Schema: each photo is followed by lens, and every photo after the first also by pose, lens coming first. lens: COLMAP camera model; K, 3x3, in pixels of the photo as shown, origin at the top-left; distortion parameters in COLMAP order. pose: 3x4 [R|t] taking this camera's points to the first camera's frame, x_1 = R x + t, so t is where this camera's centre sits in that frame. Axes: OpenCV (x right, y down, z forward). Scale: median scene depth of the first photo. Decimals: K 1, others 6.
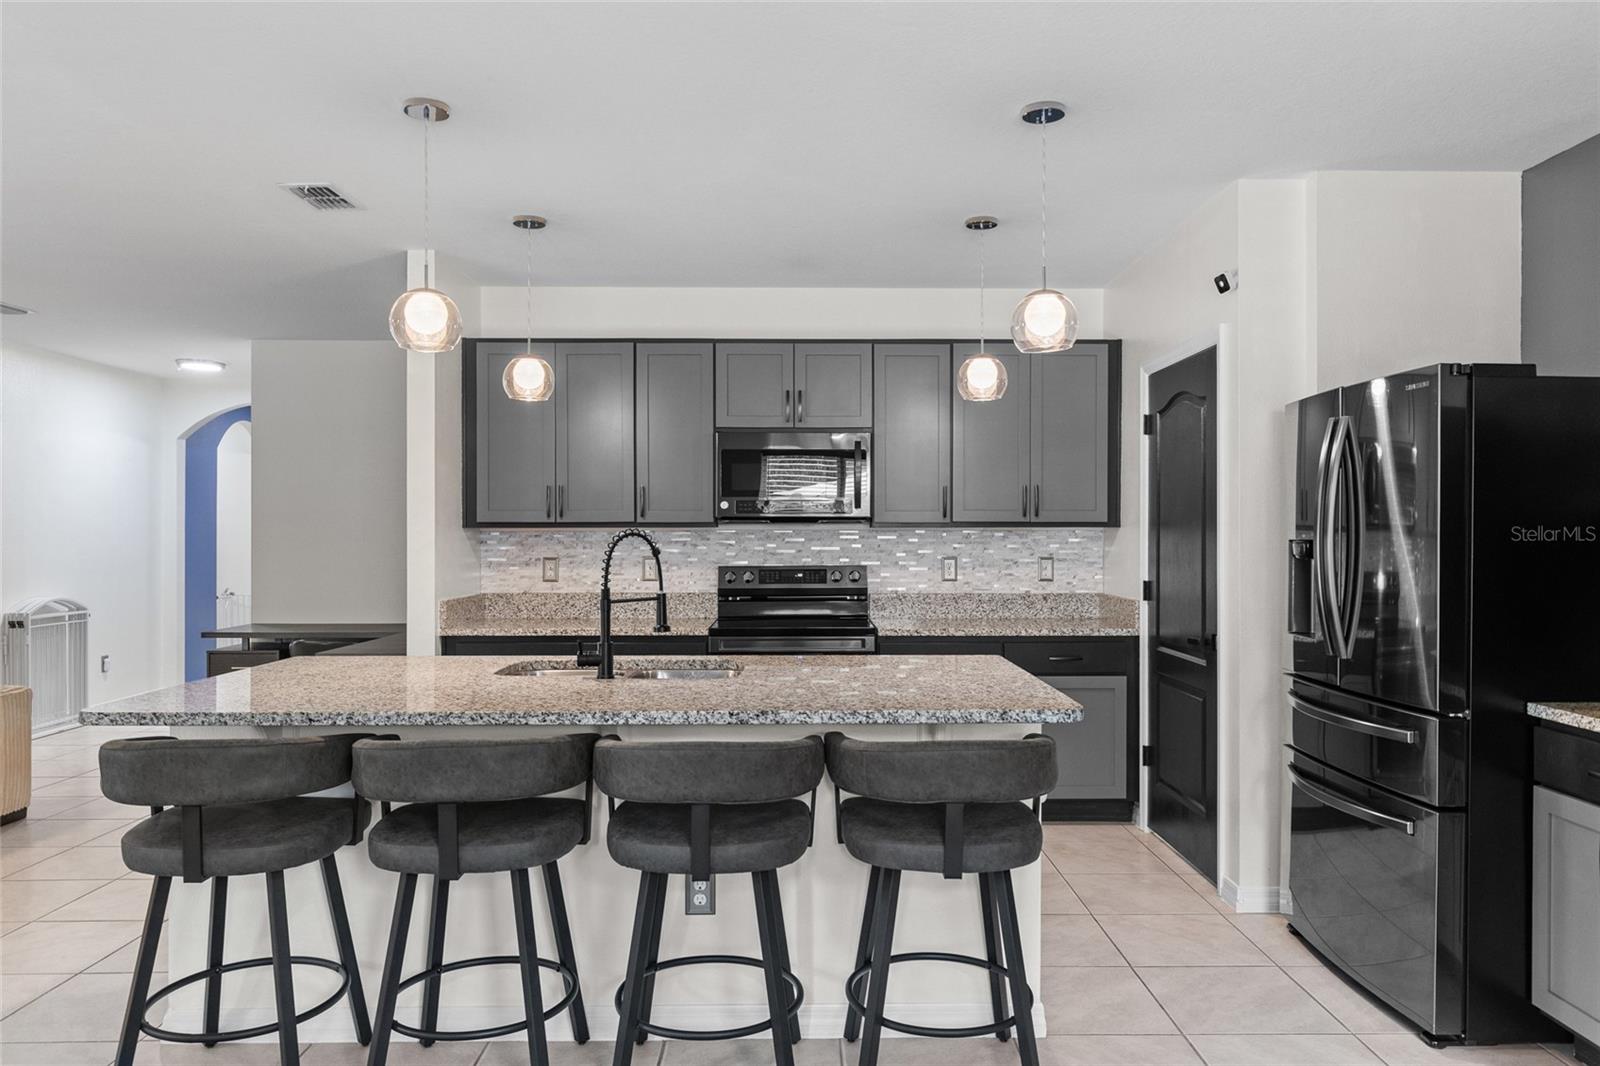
lens RADIAL K [[1083.4, 0, 825.1], [0, 1083.4, 526.9], [0, 0, 1]] dist [0.002626, 0.001895]
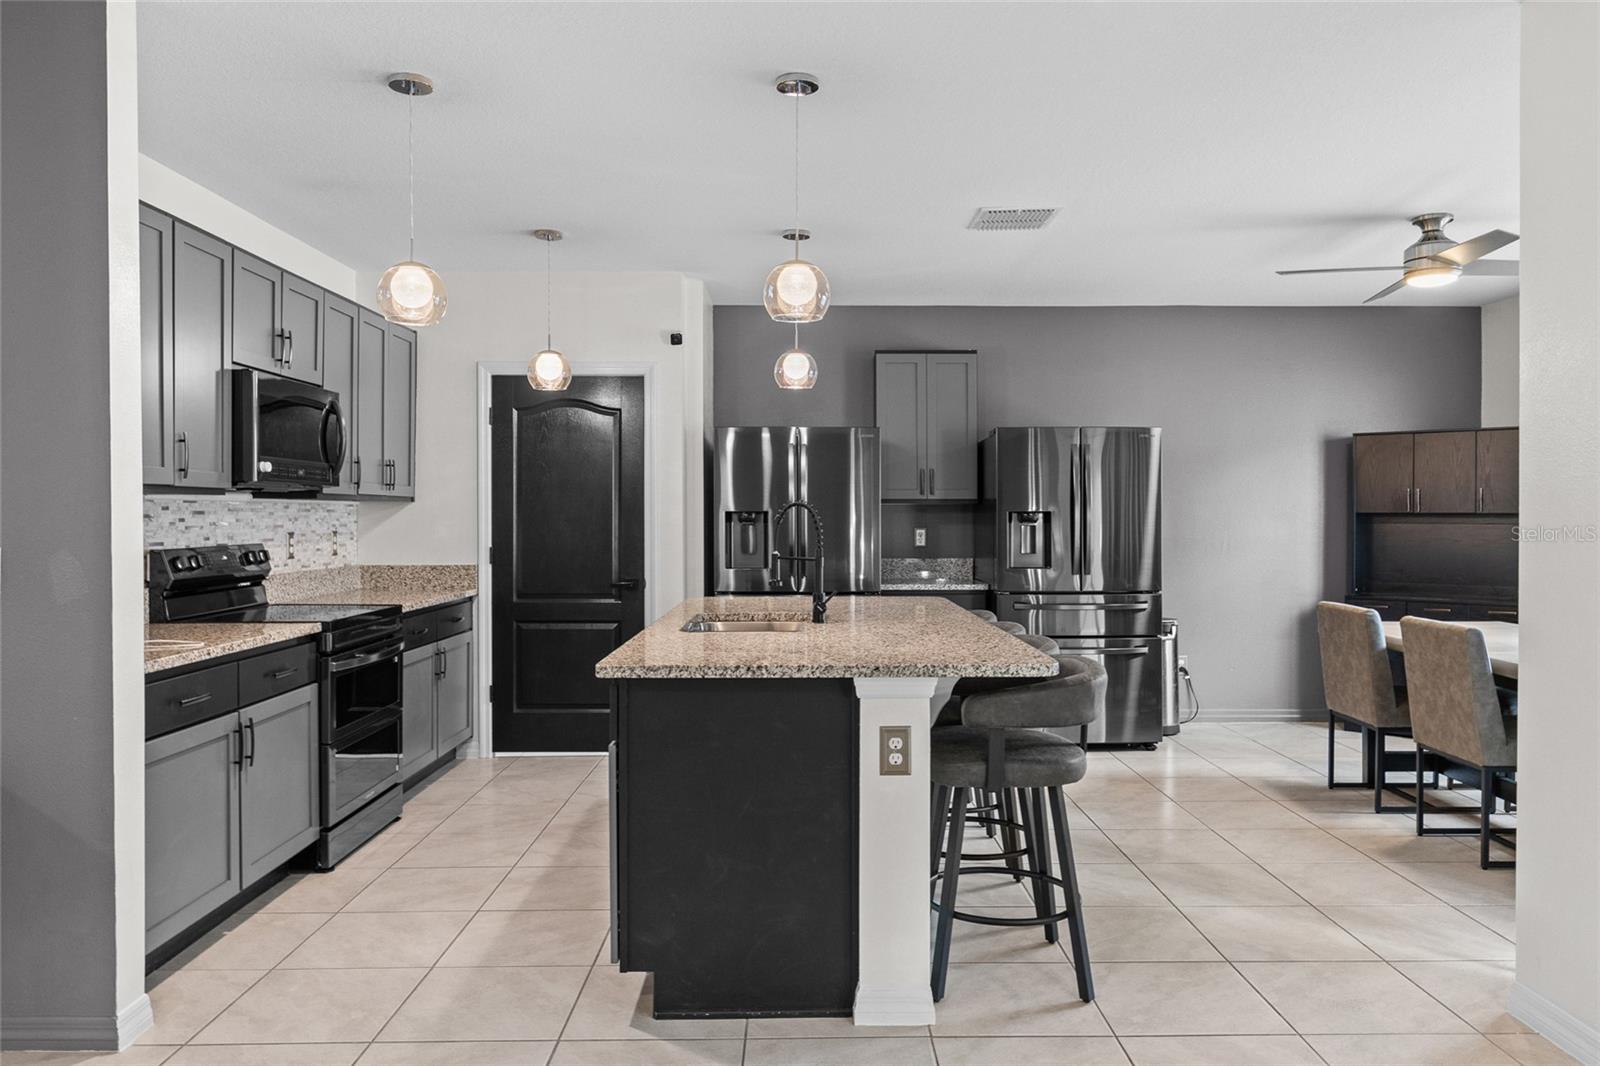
lens RADIAL K [[1120.3, 0, 812.2], [0, 1120.3, 530.3], [0, 0, 1]] dist [-0.006146, -0.000582]
pose [[0.014411, -0.013636, 0.999803, -0.869212], [-0.005713, 0.999890, 0.013720, 0.011541], [-0.999880, -0.005910, 0.014331, 0.590463]]
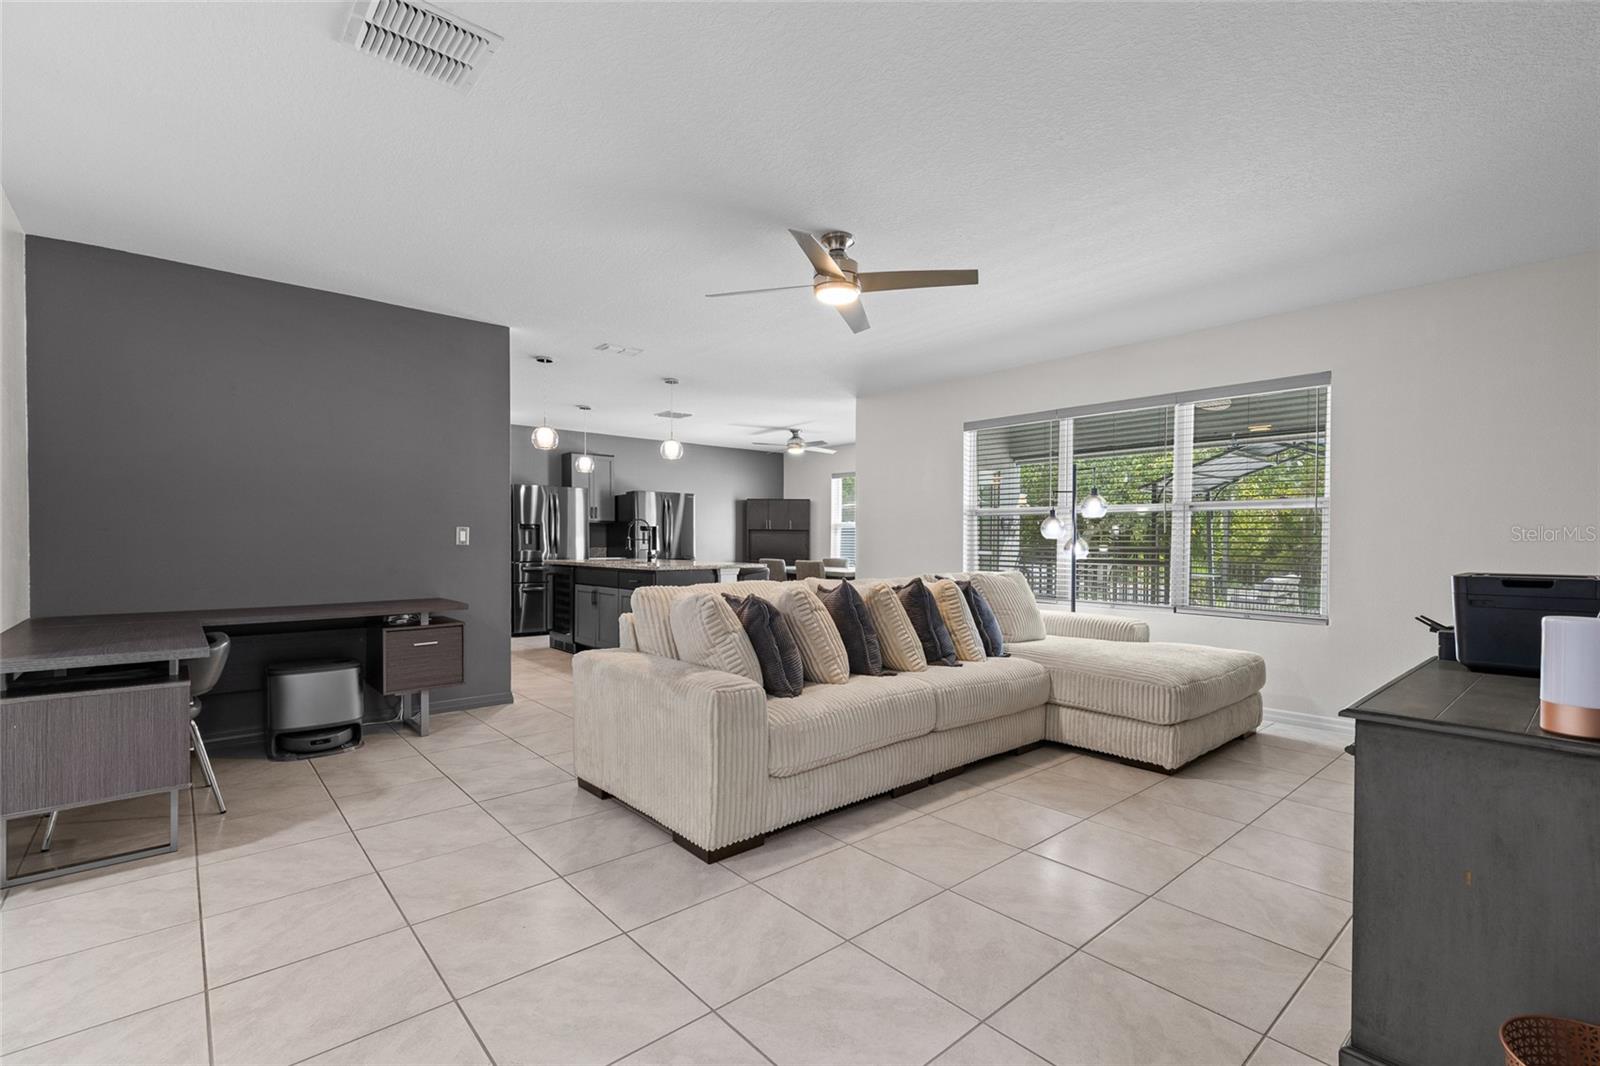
lens RADIAL K [[717.6, 0, 811.6], [0, 717.6, 537.4], [0, 0, 1]] dist [0.005458, 0.000109]
pose [[-0.639188, 0.000447, 0.769050, -1.345259], [-0.010547, 0.999901, -0.009347, 0.045744], [-0.768978, -0.014086, -0.639120, 1.218464]]
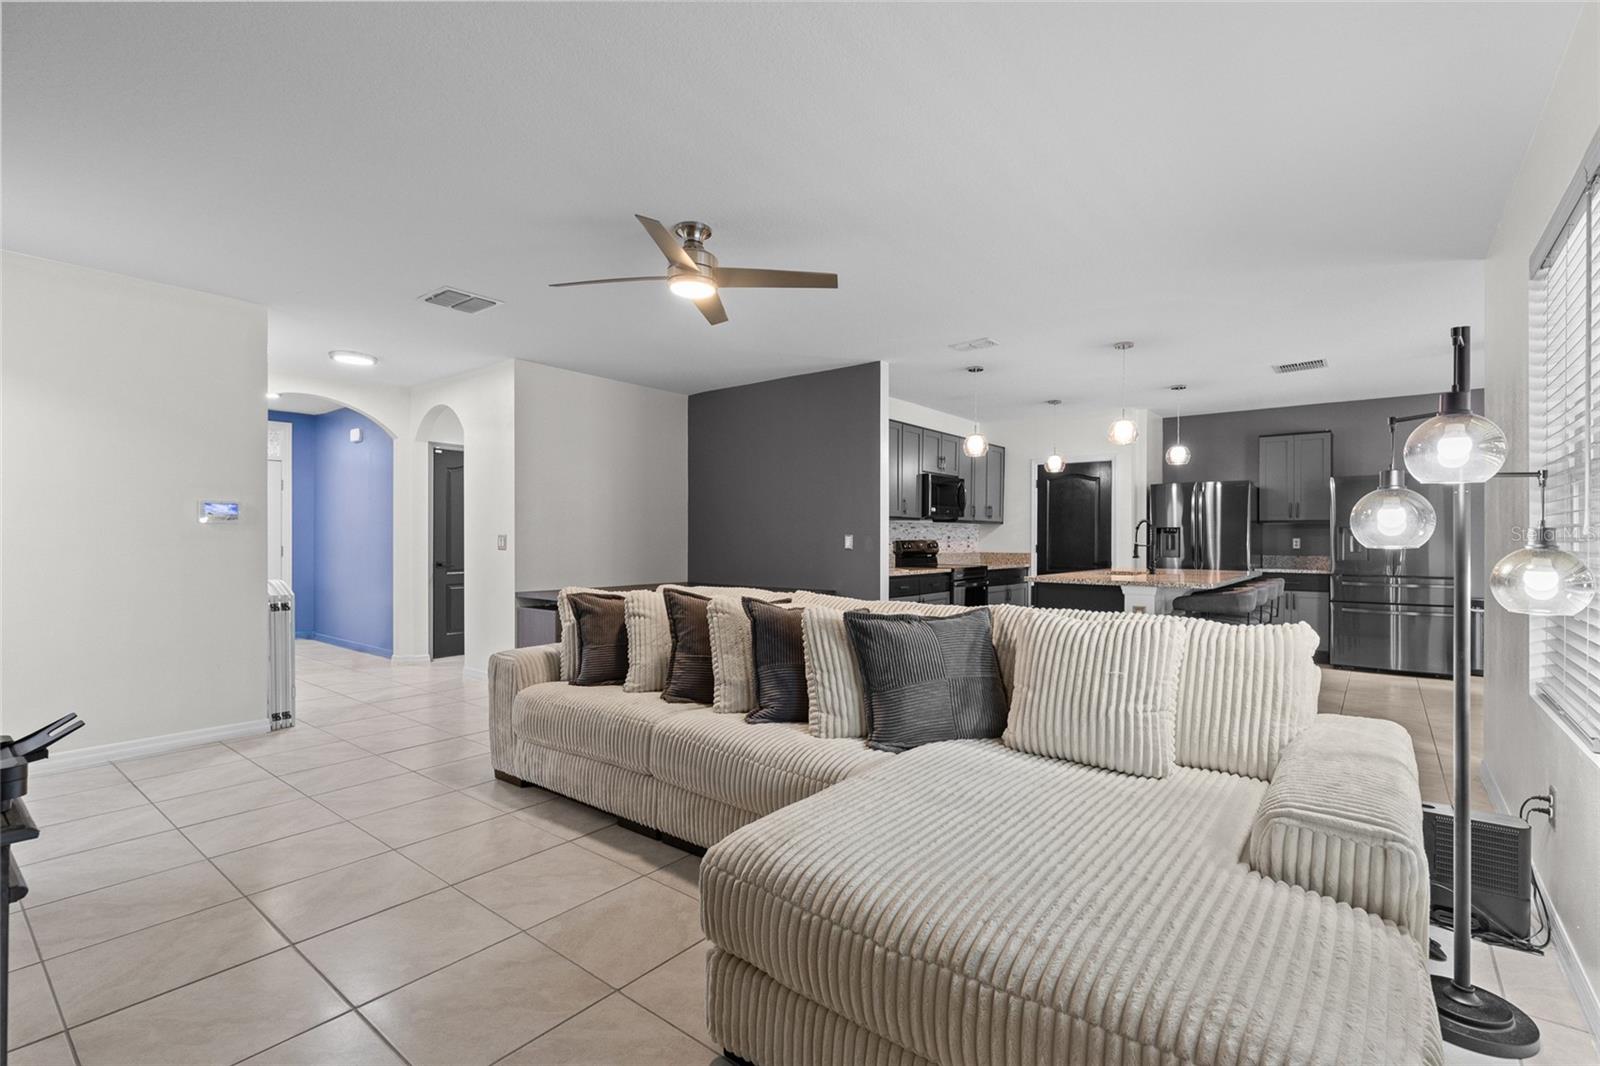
lens RADIAL K [[717.6, 0, 811.6], [0, 717.6, 537.4], [0, 0, 1]] dist [0.005458, 0.000109]
pose [[0.640535, 0.003665, 0.767920, -1.261323], [-0.008785, 0.999958, 0.002555, 0.030389], [-0.767879, -0.008383, 0.640541, 0.302751]]
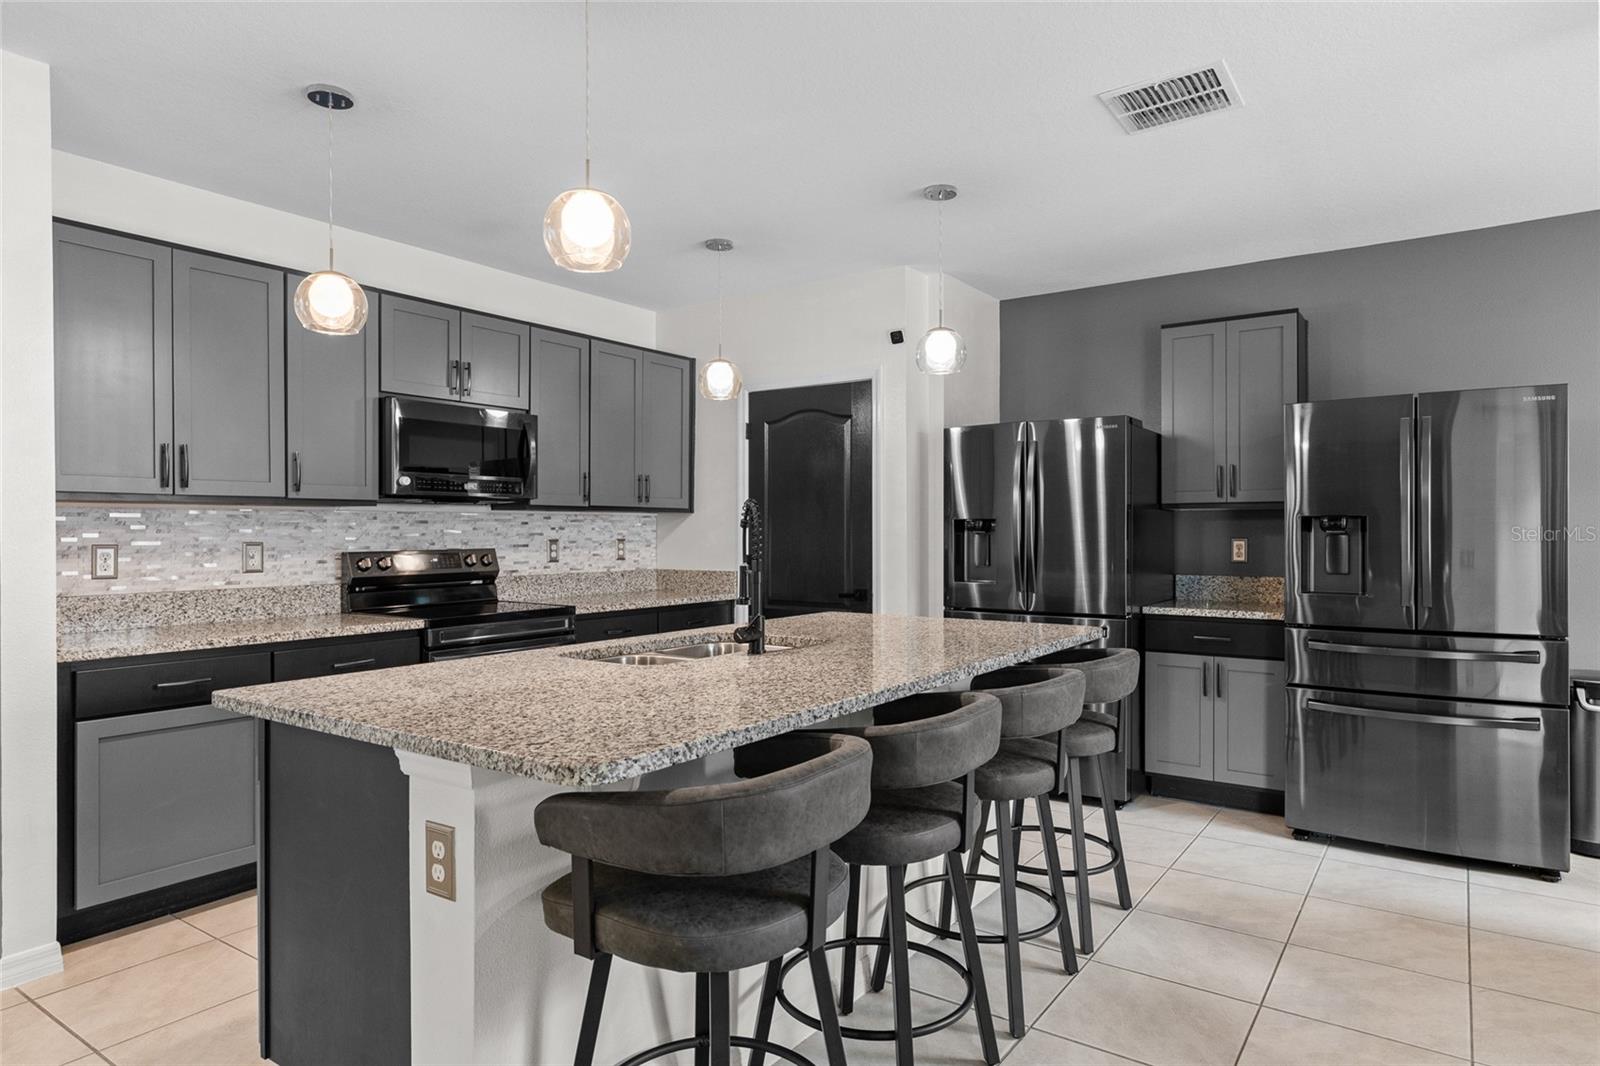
lens RADIAL K [[933.2, 0, 808.5], [0, 933.2, 534.8], [0, 0, 1]] dist [0.004051, 0.002023]
pose [[0.592667, -0.004836, 0.805433, -0.502329], [-0.002855, 0.999963, 0.008105, 0.016245], [-0.805443, -0.007103, 0.592631, 0.280810]]
